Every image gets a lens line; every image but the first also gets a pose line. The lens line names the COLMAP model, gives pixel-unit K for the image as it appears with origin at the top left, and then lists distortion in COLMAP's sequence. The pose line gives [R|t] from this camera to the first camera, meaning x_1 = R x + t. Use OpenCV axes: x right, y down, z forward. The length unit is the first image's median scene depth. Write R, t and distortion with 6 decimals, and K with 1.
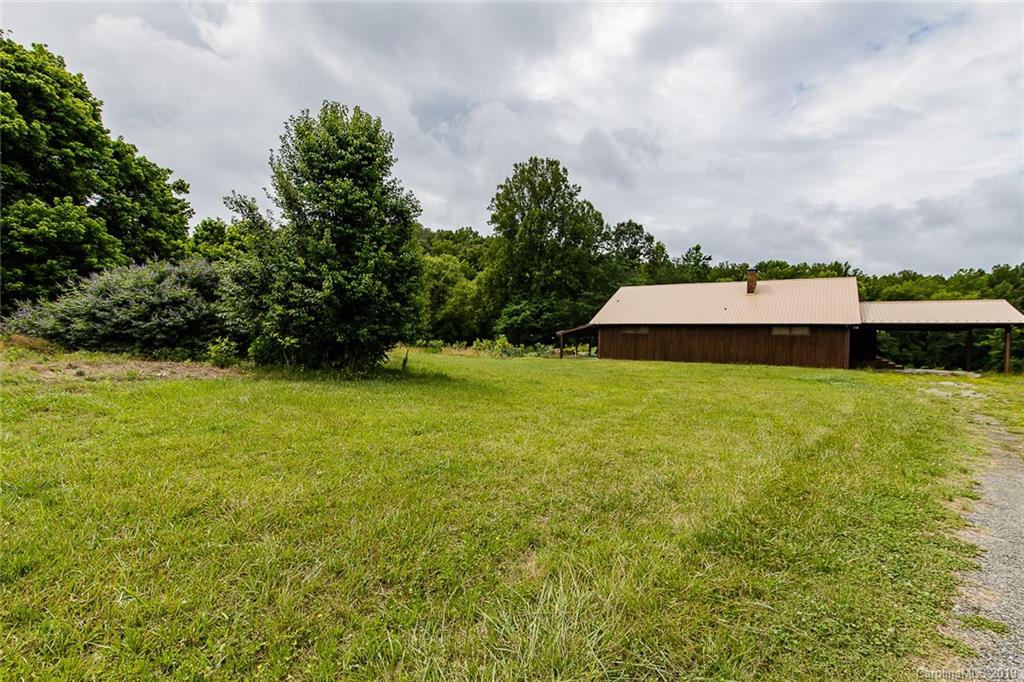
lens RADIAL K [[461.5, 0, 518.7], [0, 461.5, 347.4], [0, 0, 1]] dist [-0.000517, -0.000332]
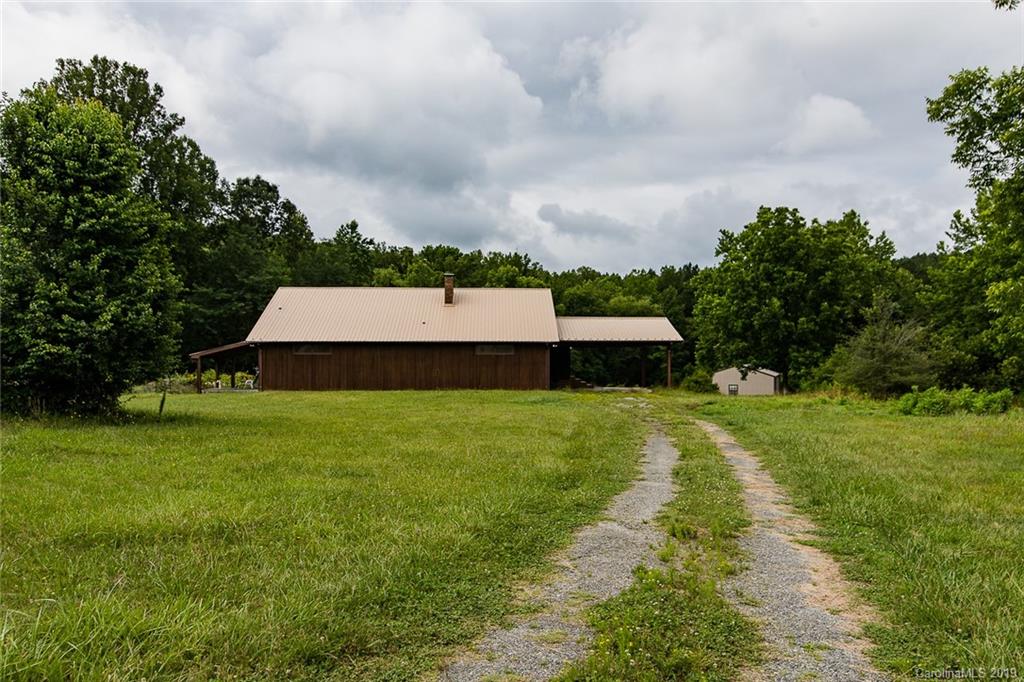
lens RADIAL K [[789.2, 0, 513.3], [0, 789.2, 339.0], [0, 0, 1]] dist [0.000506, 0.004910]
pose [[0.820205, -0.006295, 0.572035, -0.148132], [0.028107, 0.999175, -0.029306, -0.006718], [-0.571379, 0.040115, 0.819706, -0.155098]]
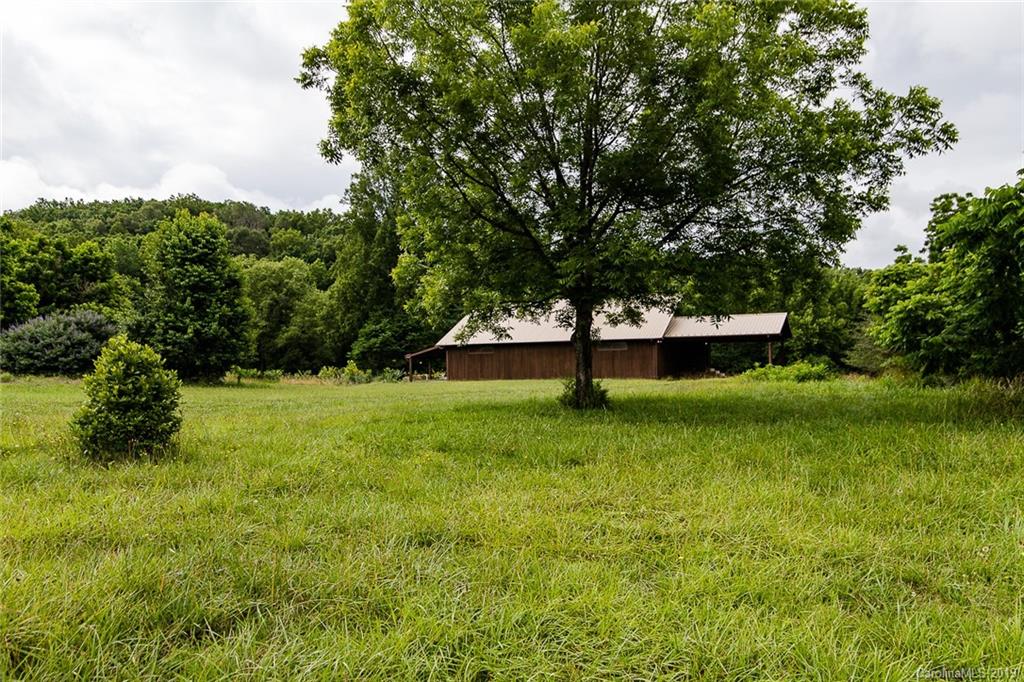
lens RADIAL K [[750.6, 0, 512.0], [0, 750.6, 341.0], [0, 0, 1]] dist [0.048310, 0.001123]
pose [[0.992825, -0.033337, 0.114831, 0.098218], [0.039547, 0.997852, -0.052226, 0.020946], [-0.112843, 0.056392, 0.992011, -0.427102]]
